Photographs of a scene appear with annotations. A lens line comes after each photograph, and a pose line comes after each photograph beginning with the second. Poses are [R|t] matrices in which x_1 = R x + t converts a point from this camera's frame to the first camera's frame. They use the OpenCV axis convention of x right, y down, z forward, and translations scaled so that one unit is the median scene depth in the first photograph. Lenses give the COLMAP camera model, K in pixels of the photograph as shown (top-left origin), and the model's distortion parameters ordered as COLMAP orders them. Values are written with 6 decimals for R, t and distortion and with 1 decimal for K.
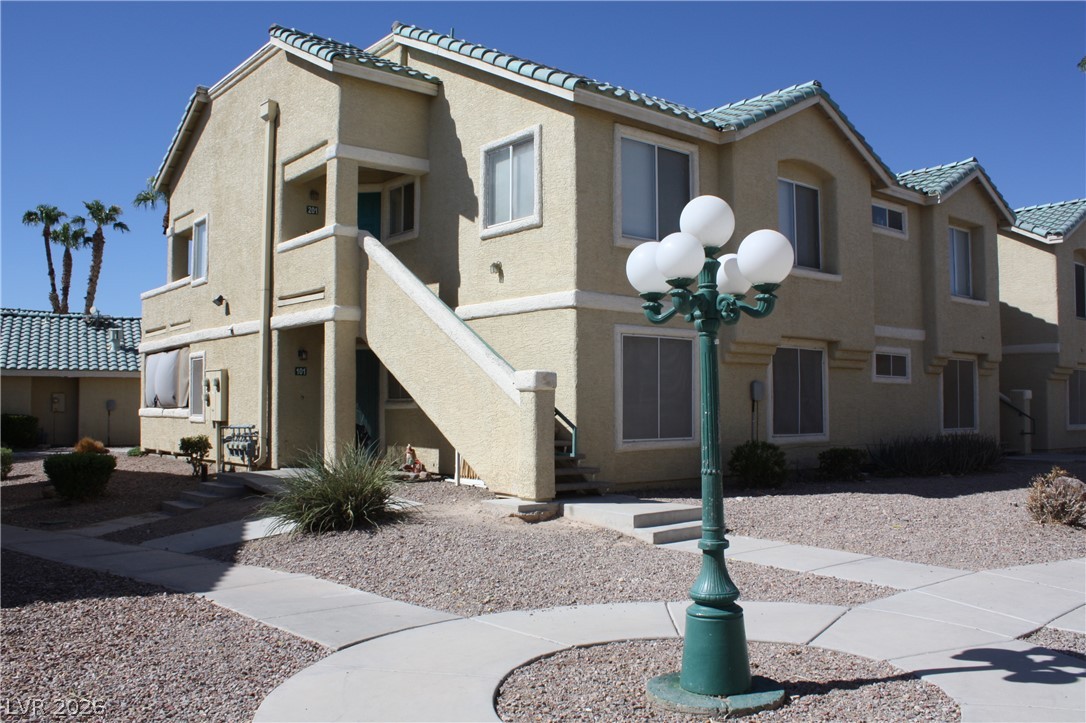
lens RADIAL K [[951.4, 0, 548.7], [0, 951.4, 366.6], [0, 0, 1]] dist [-0.172506, 0.151185]
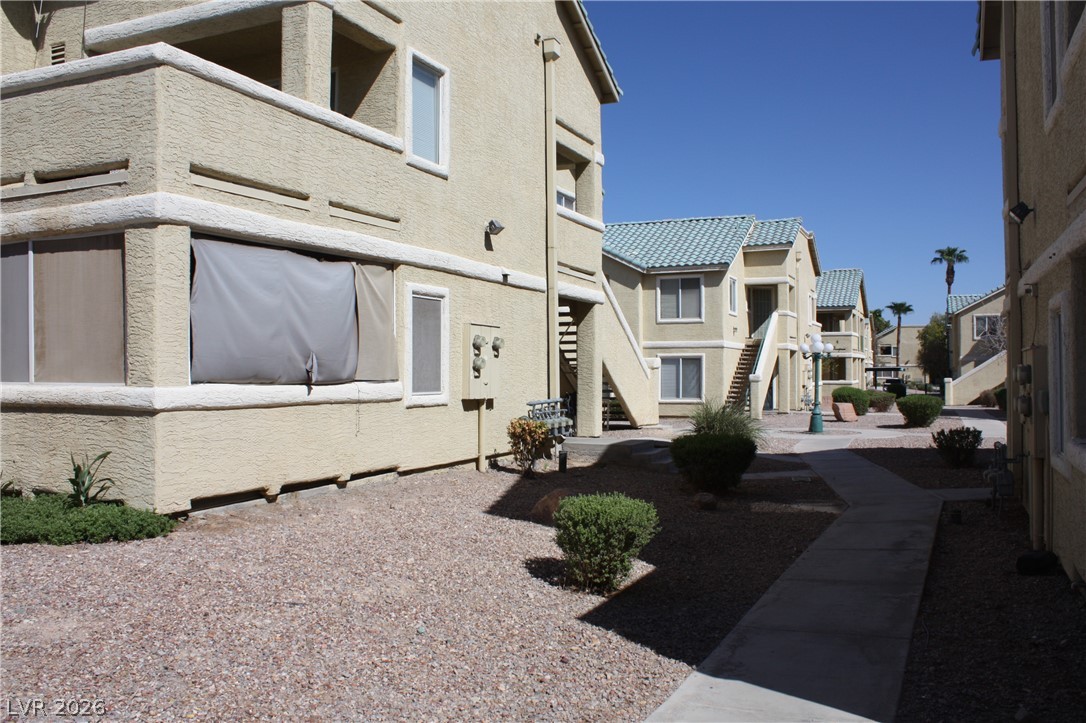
lens RADIAL K [[951.4, 0, 548.7], [0, 951.4, 366.6], [0, 0, 1]] dist [-0.172506, 0.151185]
pose [[-0.453429, -0.004807, 0.891279, -0.080193], [-0.027510, 0.999584, -0.008604, 0.003058], [-0.890868, -0.028421, -0.453373, 0.101751]]
